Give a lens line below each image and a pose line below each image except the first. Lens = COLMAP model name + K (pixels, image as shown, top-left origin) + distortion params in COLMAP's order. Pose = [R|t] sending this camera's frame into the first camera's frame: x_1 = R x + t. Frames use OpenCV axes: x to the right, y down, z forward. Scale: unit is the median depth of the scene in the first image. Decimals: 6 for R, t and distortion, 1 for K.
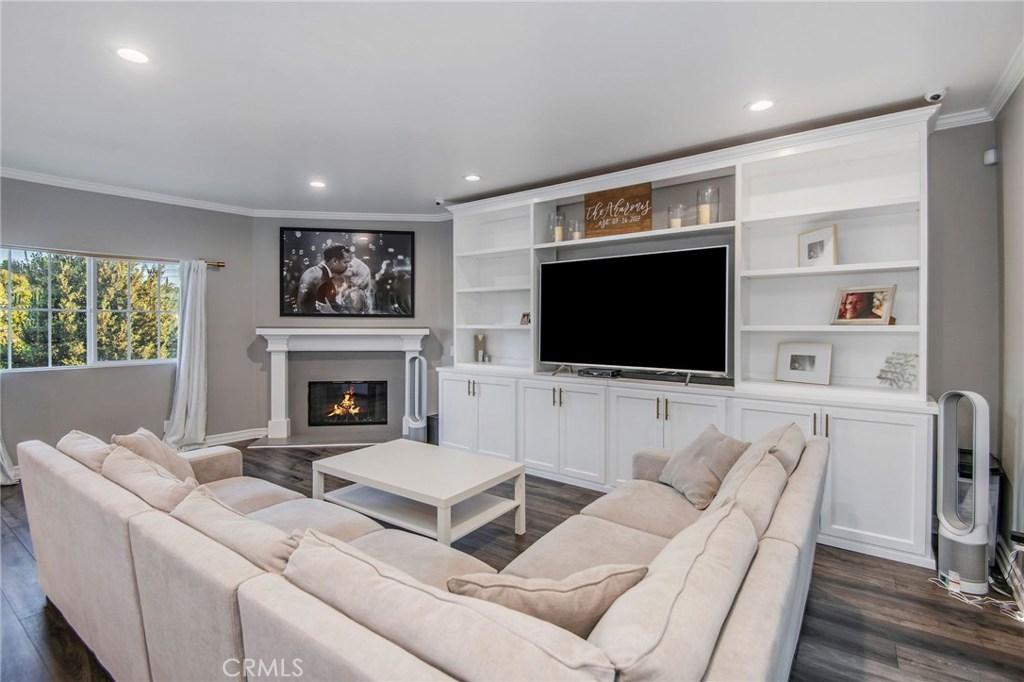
lens RADIAL K [[470.0, 0, 515.1], [0, 470.0, 330.7], [0, 0, 1]] dist [0.014117, -0.019150]
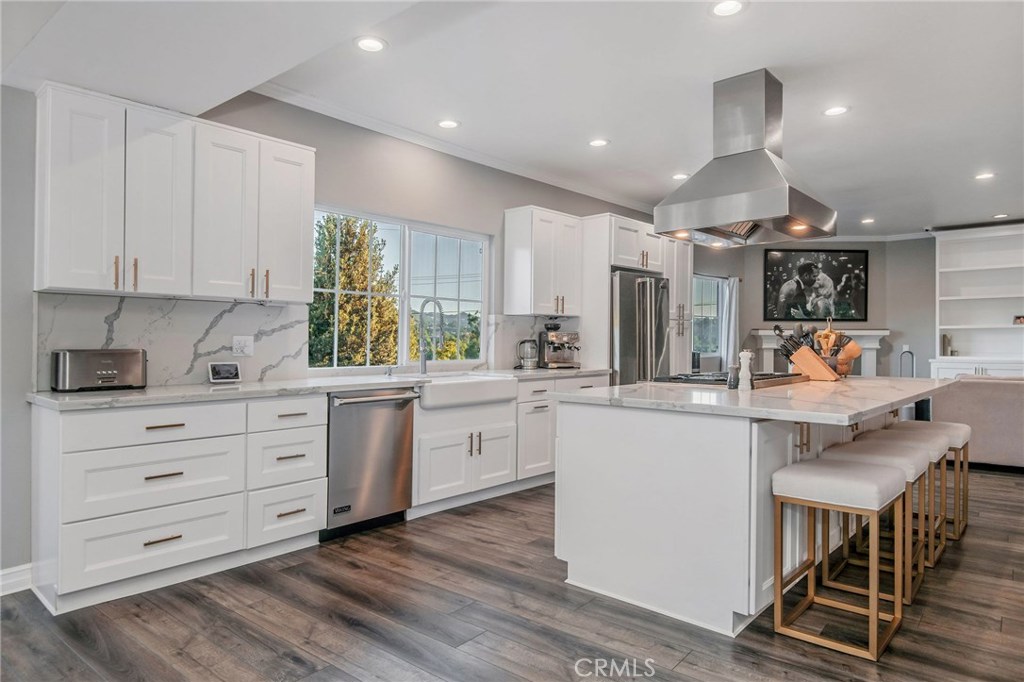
lens RADIAL K [[645.7, 0, 512.0], [0, 645.7, 341.0], [0, 0, 1]] dist [-0.000184, -0.000175]
pose [[0.996174, -0.003586, -0.087323, -1.005455], [0.001941, 0.999819, -0.018919, 0.052726], [0.087375, 0.018677, 0.996000, -0.740376]]
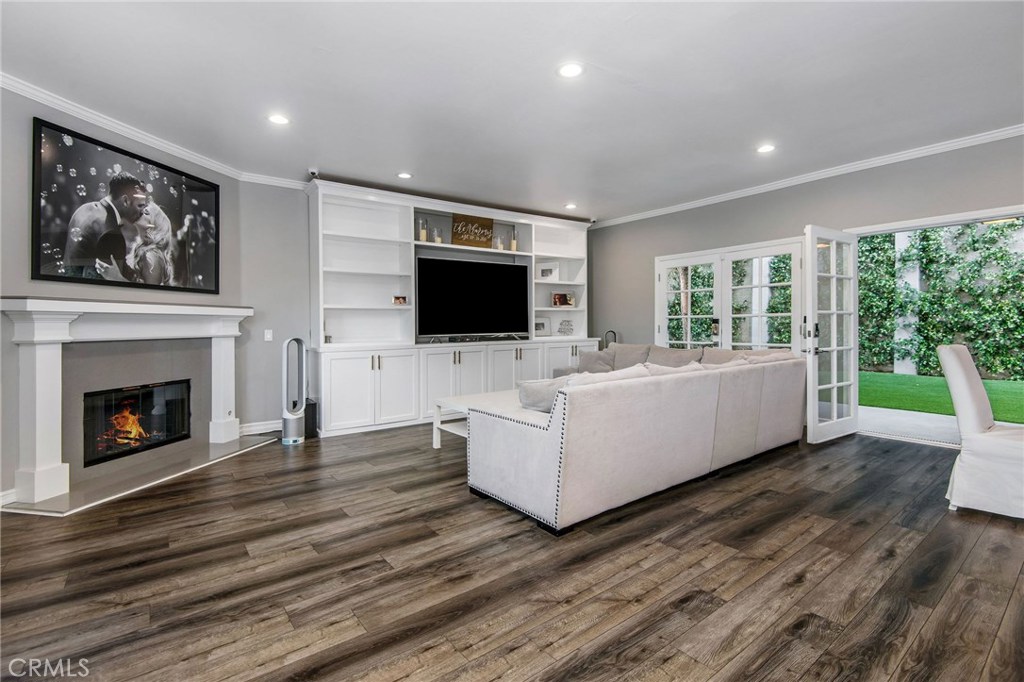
lens RADIAL K [[470.0, 0, 515.1], [0, 470.0, 330.7], [0, 0, 1]] dist [0.014117, -0.019150]
pose [[0.297416, -0.019759, 0.954543, -0.846489], [0.022564, 0.999652, 0.013662, 0.034005], [-0.954481, 0.017475, 0.297758, 0.305026]]
